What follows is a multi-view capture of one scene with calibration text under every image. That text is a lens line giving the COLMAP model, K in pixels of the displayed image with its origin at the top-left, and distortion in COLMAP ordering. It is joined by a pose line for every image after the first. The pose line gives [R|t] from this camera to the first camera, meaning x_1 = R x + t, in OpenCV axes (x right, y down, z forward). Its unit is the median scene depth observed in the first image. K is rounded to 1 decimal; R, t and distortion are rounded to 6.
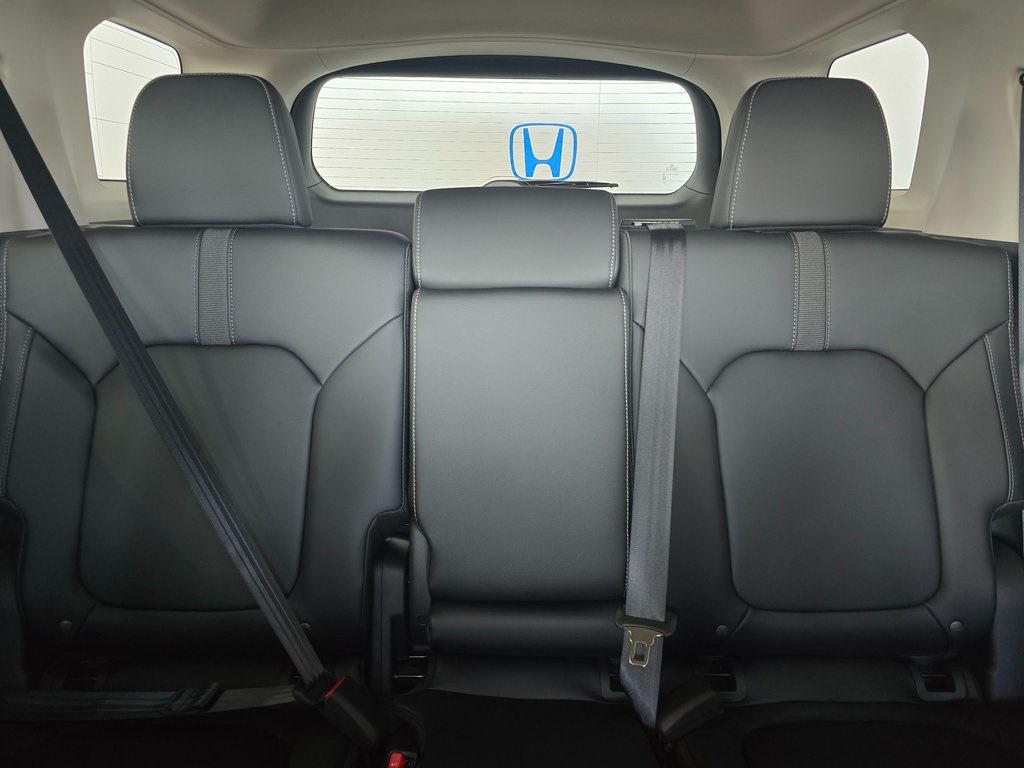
lens RADIAL K [[675.3, 0, 514.4], [0, 675.3, 389.1], [0, 0, 1]] dist [0.043812, -0.032905]
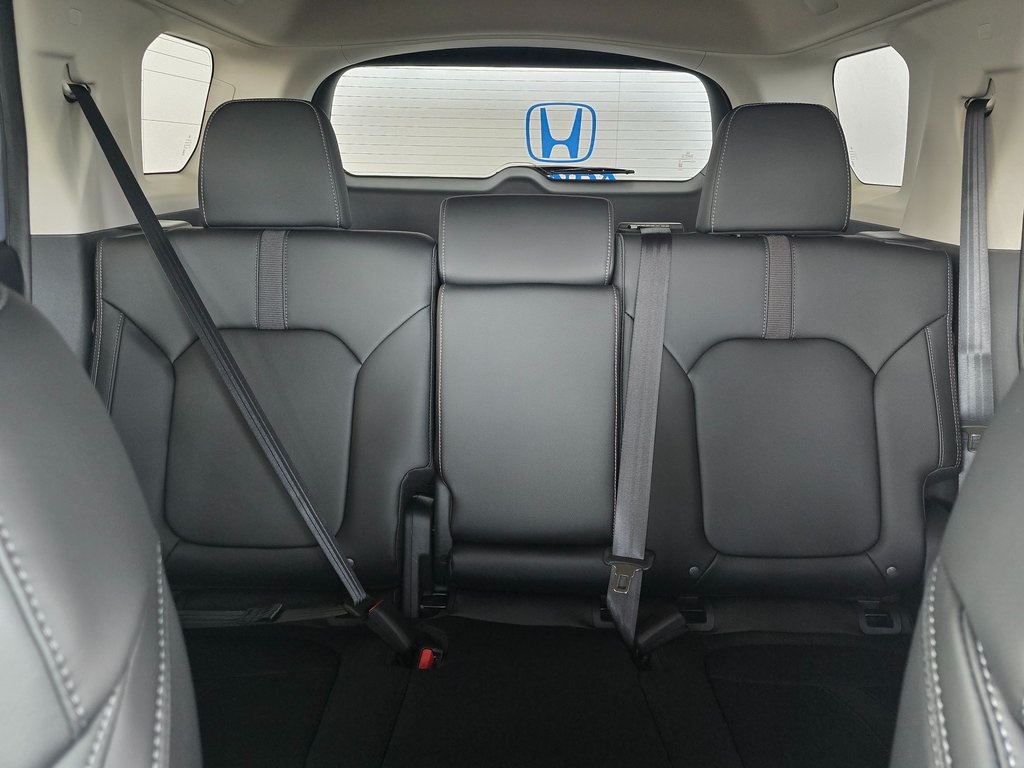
lens RADIAL K [[675.3, 0, 514.4], [0, 675.3, 389.1], [0, 0, 1]] dist [0.043812, -0.032905]
pose [[0.999756, 0.010832, -0.019277, 0.007175], [-0.010459, 0.999758, 0.019365, 0.012382], [0.019482, -0.019159, 0.999627, -0.185612]]
